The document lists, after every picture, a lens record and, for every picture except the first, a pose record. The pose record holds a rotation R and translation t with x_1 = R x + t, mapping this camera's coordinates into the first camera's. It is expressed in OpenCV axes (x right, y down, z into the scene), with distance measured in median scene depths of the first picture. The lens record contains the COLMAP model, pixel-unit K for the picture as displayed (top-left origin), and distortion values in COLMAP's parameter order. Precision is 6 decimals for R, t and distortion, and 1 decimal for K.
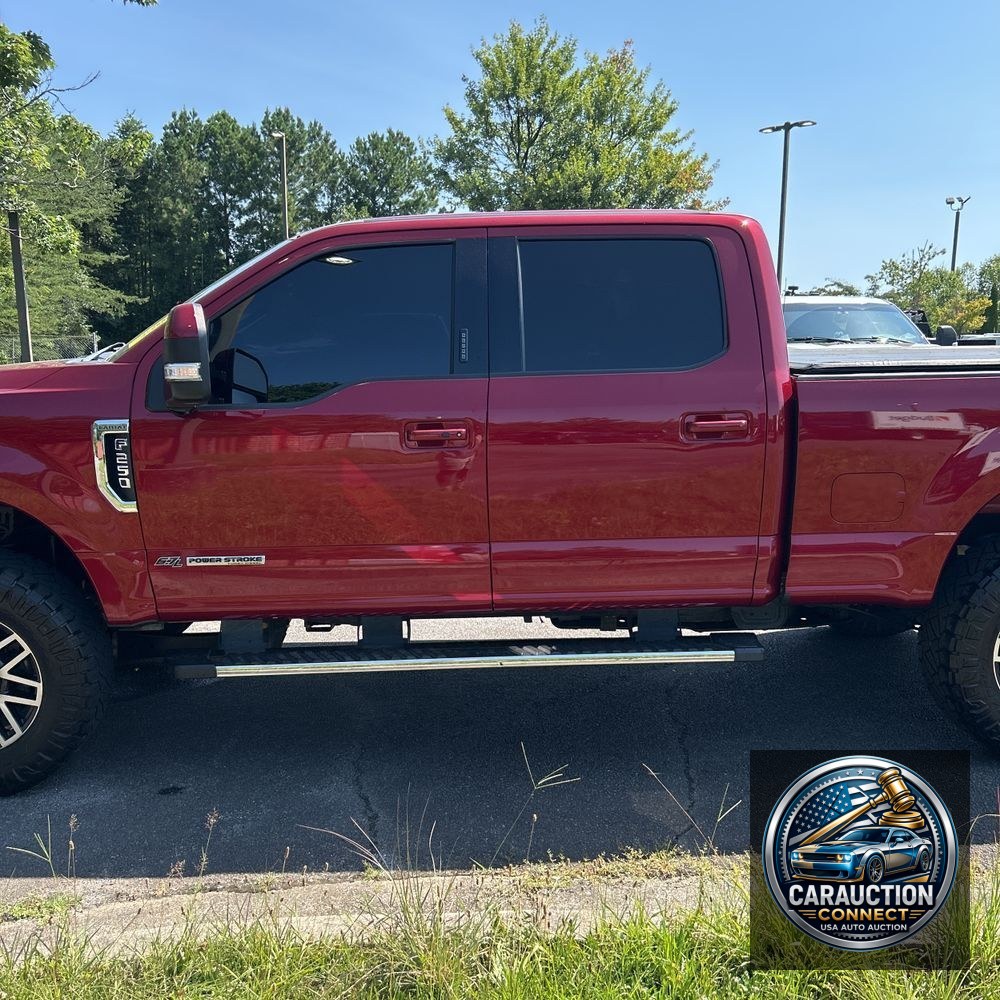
lens RADIAL K [[1009.0, 0, 500.0], [0, 1009.0, 500.0], [0, 0, 1]] dist [0.023612, -0.023484]
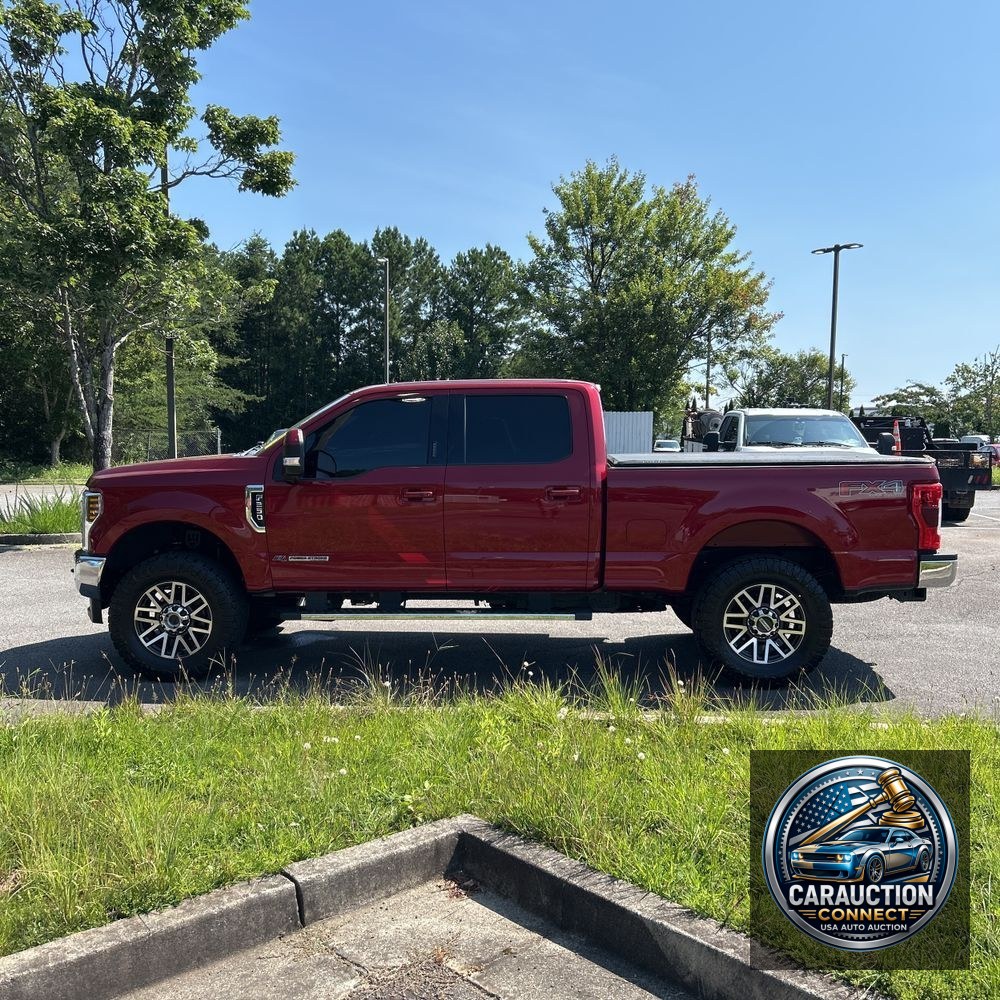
lens RADIAL K [[982.3, 0, 492.3], [0, 982.3, 491.5], [0, 0, 1]] dist [0.162021, -0.363365]
pose [[0.994622, 0.014646, -0.102533, 0.023714], [-0.024893, 0.994738, -0.099382, 0.009832], [0.100538, 0.101400, 0.989753, -0.074658]]
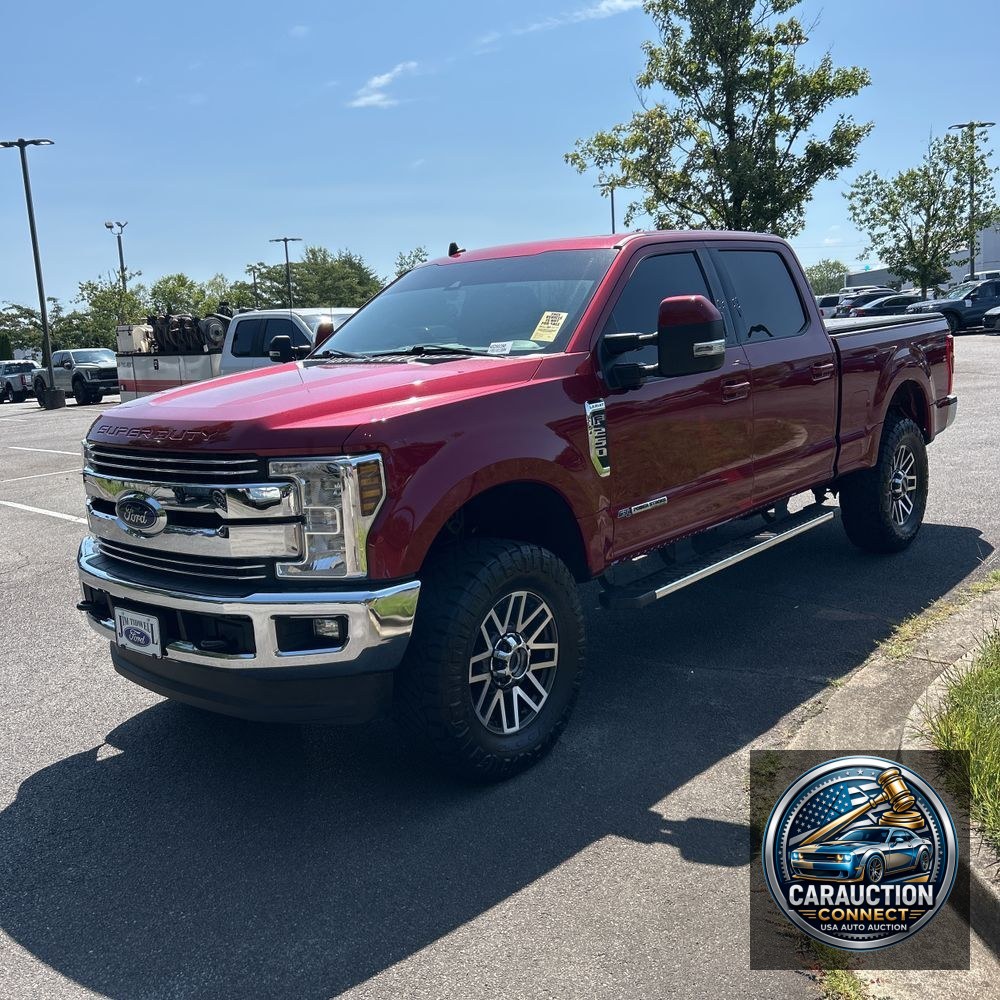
lens RADIAL K [[1009.0, 0, 500.0], [0, 1009.0, 500.0], [0, 0, 1]] dist [0.023612, -0.023484]
pose [[0.698317, -0.159061, 0.697892, -0.111257], [0.173885, 0.983488, 0.050162, -0.003653], [-0.694346, 0.086324, 0.714445, 0.021236]]
